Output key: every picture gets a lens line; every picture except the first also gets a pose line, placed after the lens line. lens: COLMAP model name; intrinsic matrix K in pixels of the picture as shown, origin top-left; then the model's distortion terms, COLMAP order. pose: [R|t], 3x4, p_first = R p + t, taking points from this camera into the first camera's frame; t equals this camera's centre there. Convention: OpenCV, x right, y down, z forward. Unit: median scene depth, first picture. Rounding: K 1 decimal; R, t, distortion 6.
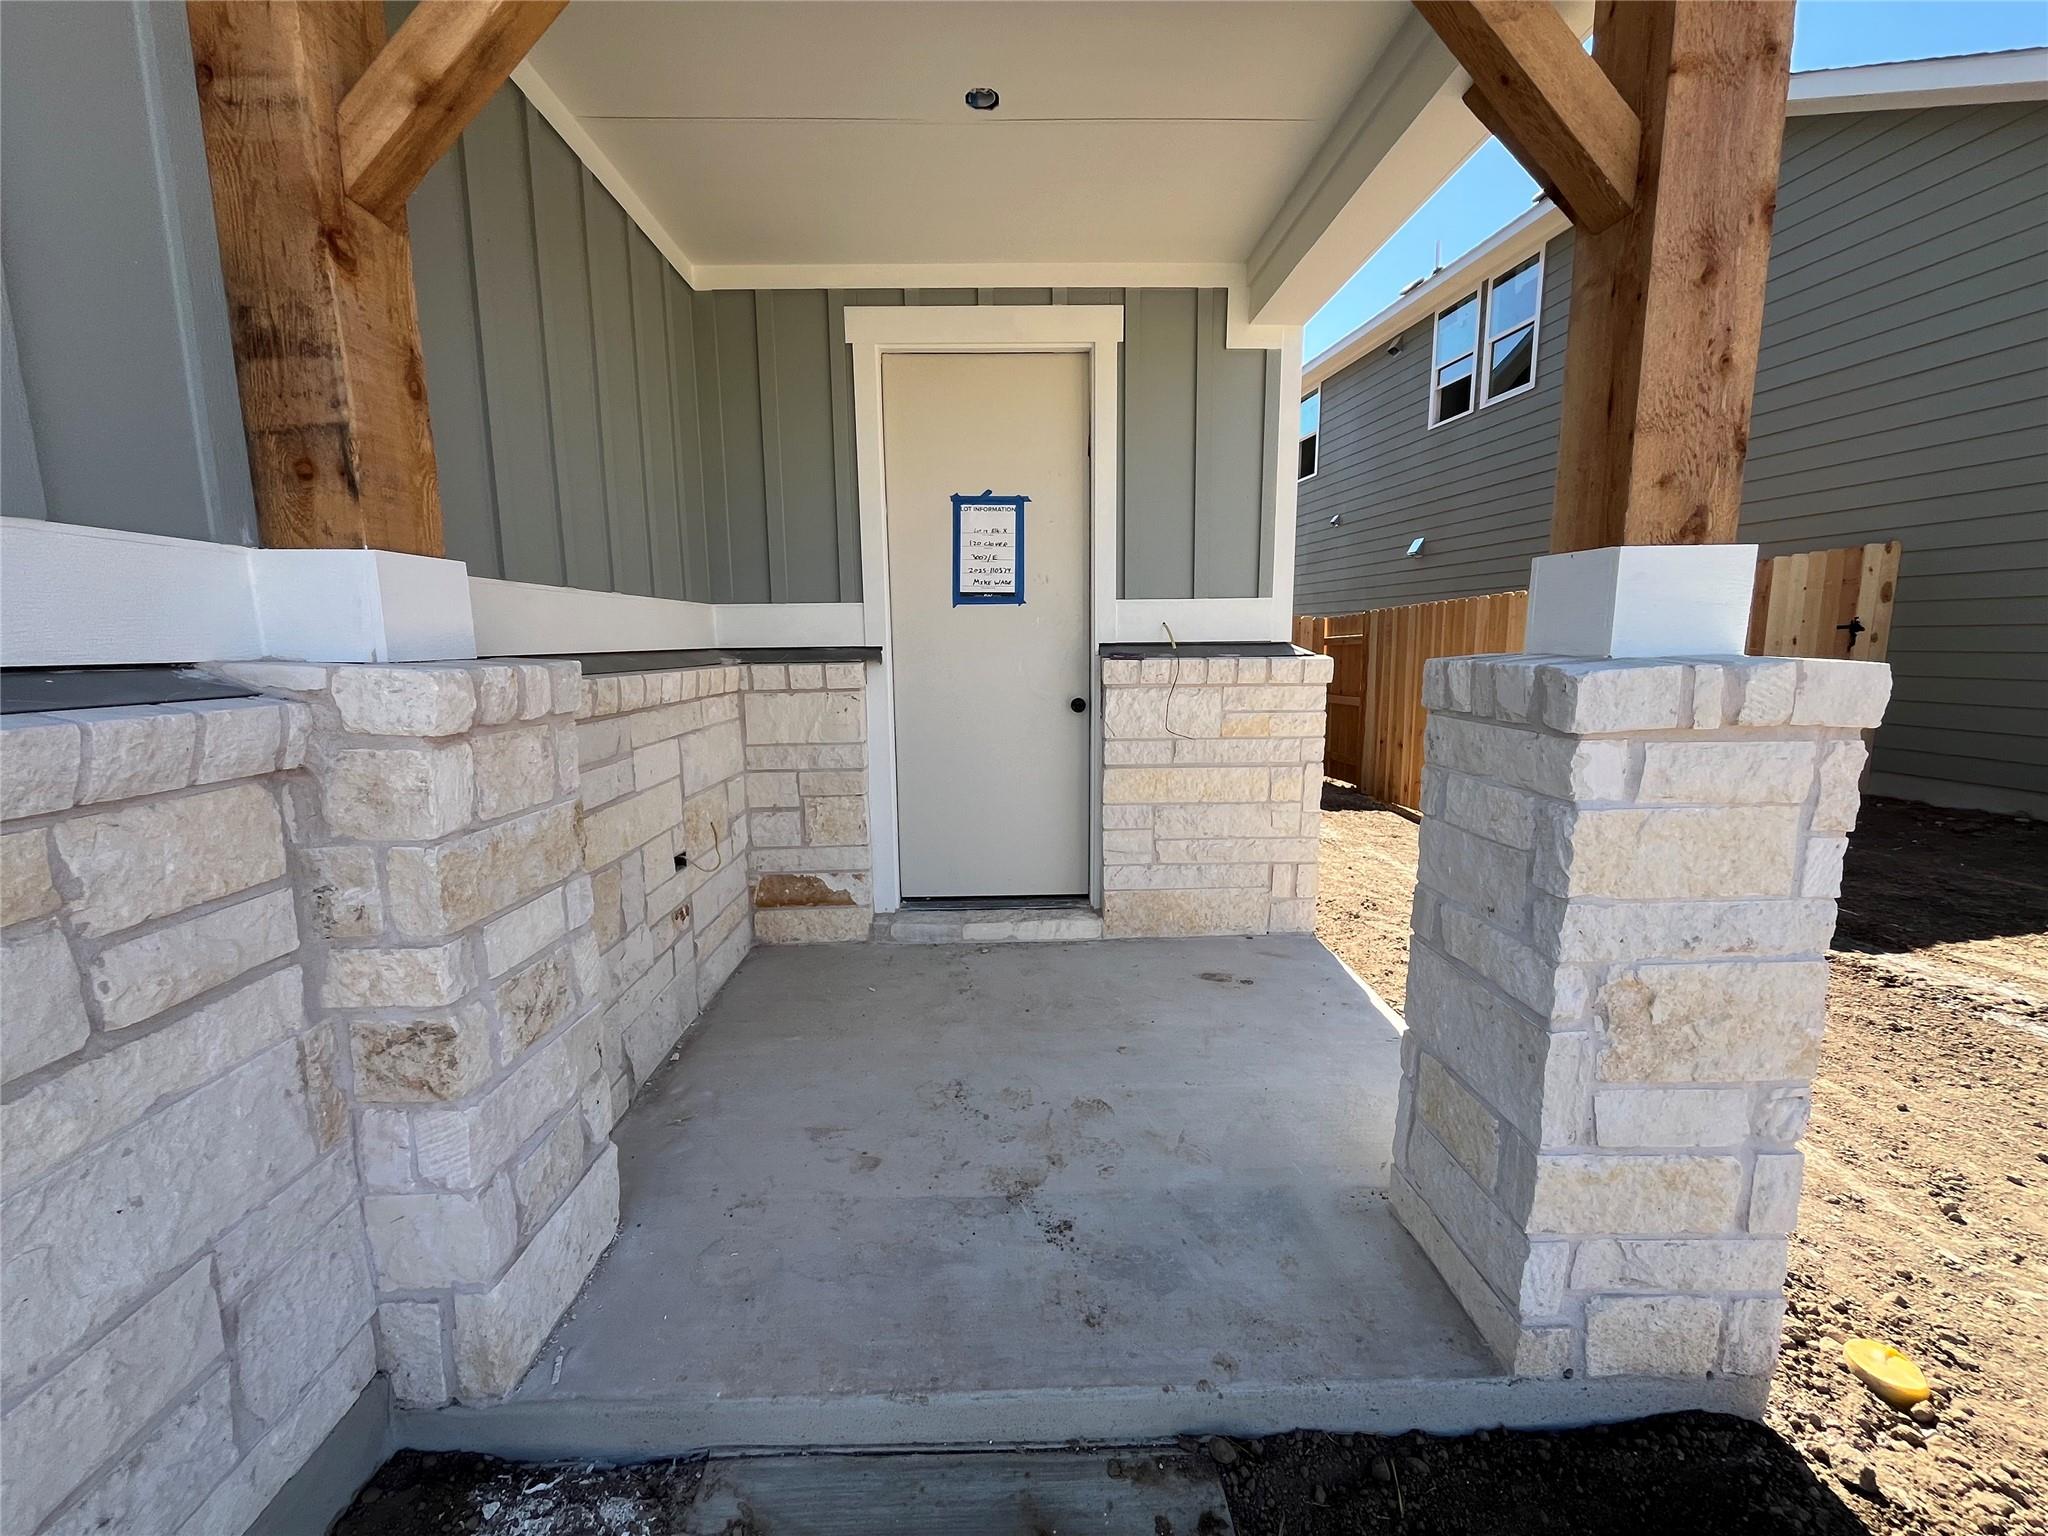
lens RADIAL K [[837.9, 0, 1019.7], [0, 837.9, 768.9], [0, 0, 1]] dist [-0.000784, -0.000856]
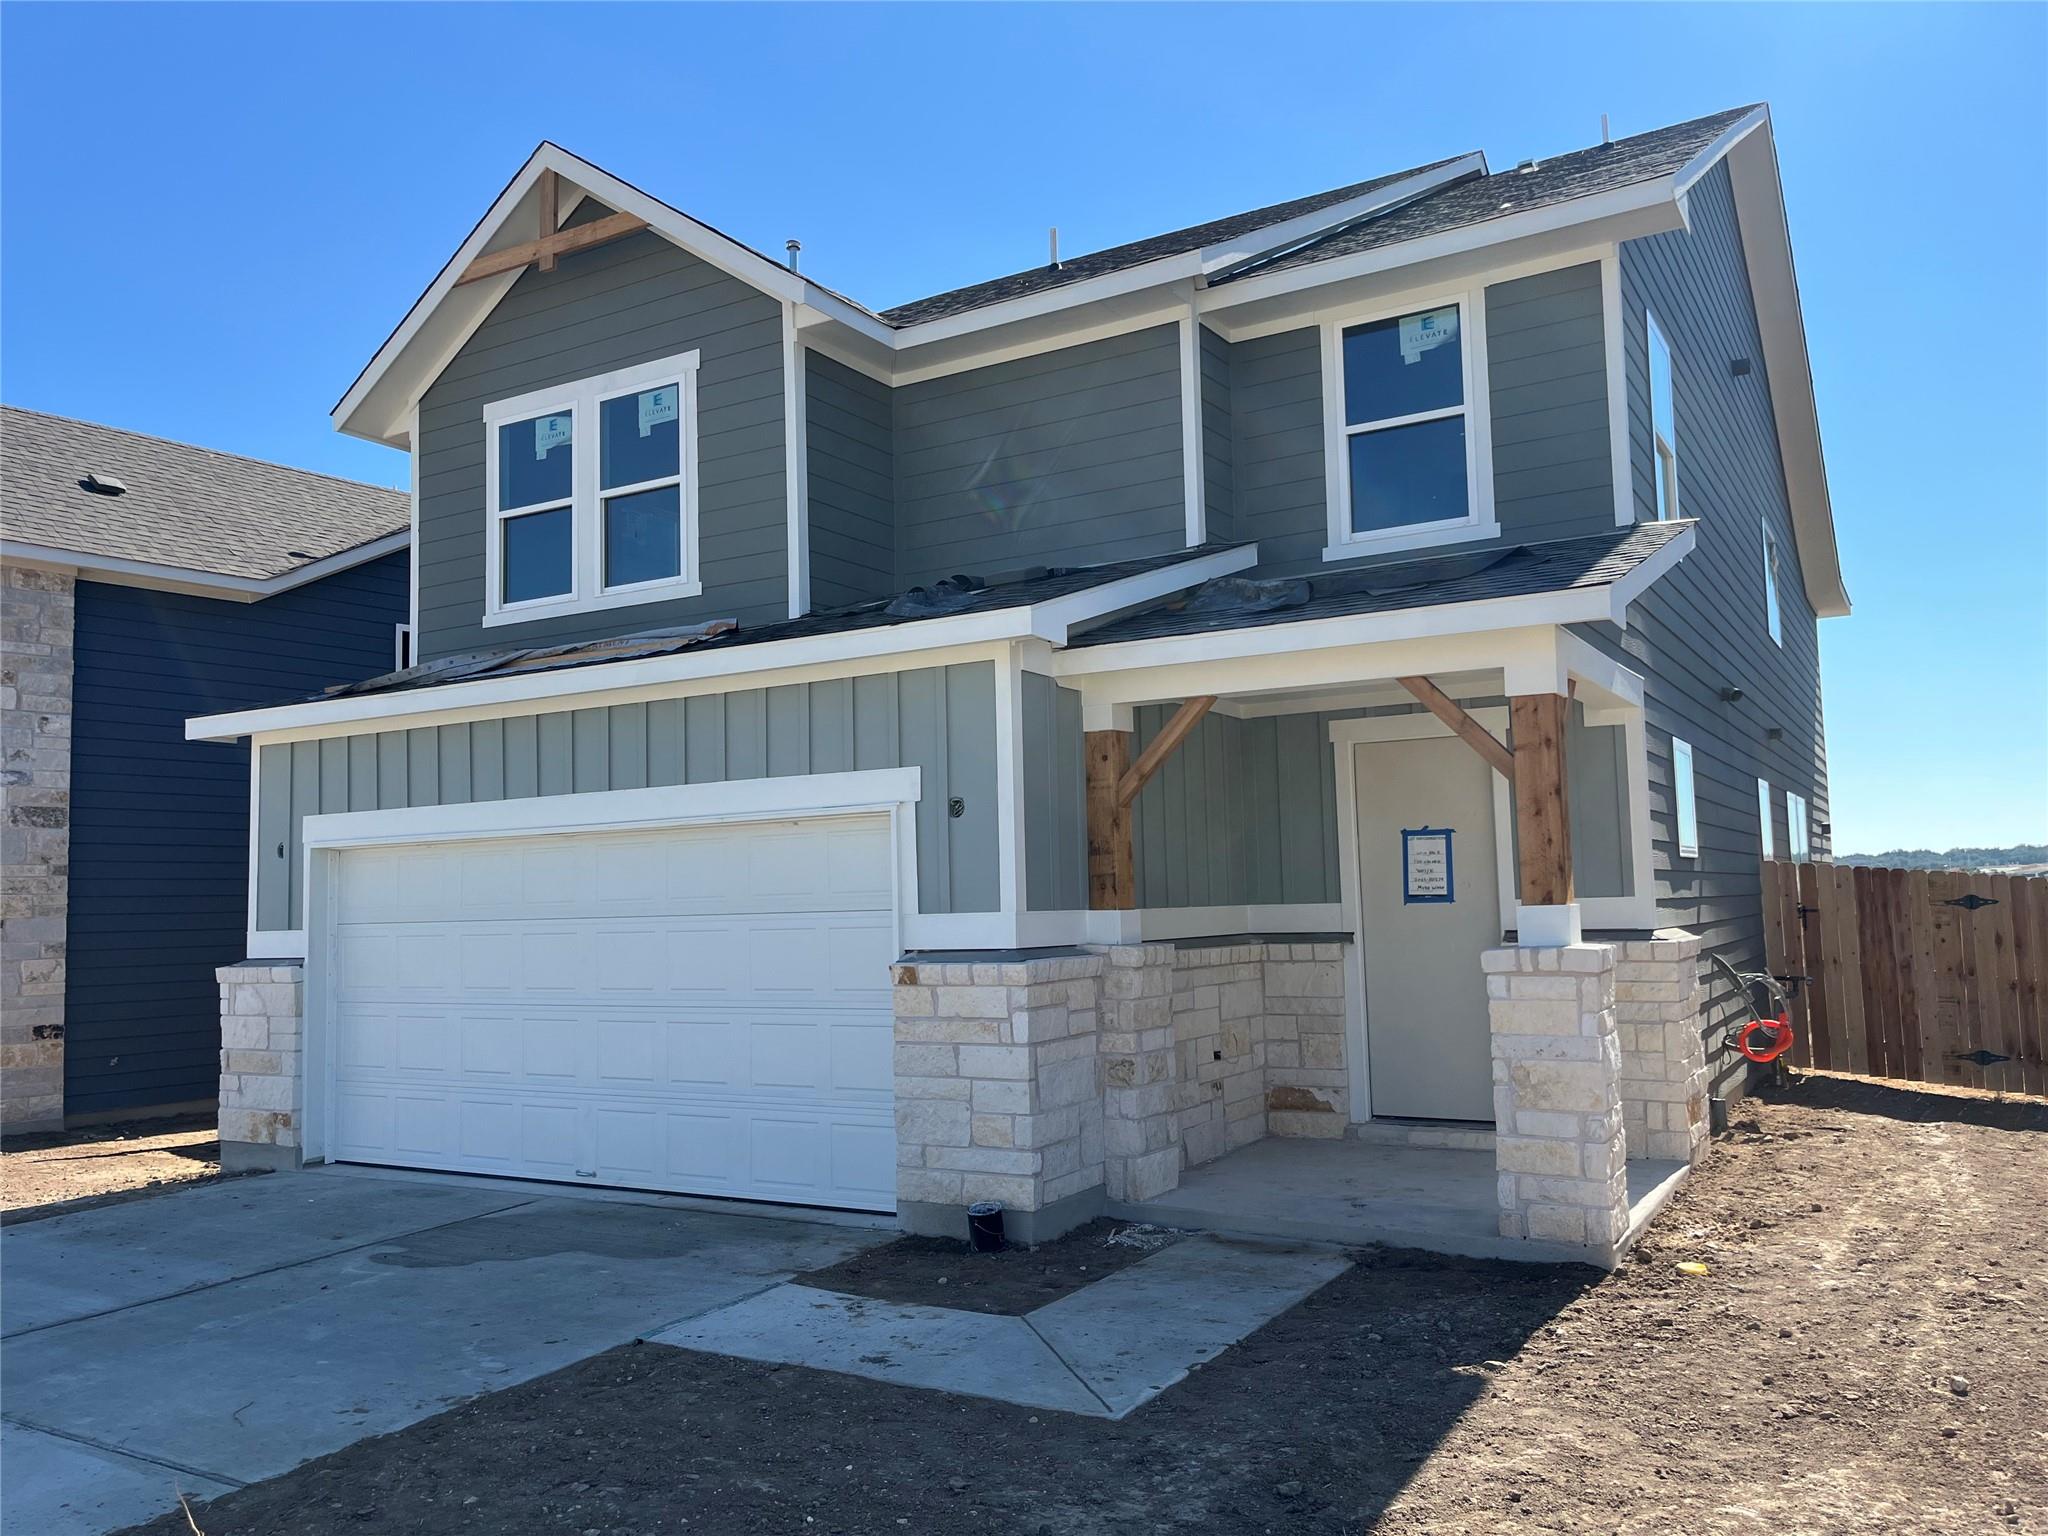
lens RADIAL K [[1559.2, 0, 995.0], [0, 1559.2, 765.8], [0, 0, 1]] dist [0.065035, -0.003002]
pose [[0.836882, -0.057471, -0.544357, 2.004303], [-0.069092, 0.975429, -0.209202, 0.458801], [0.543005, 0.212688, 0.812348, -4.003003]]
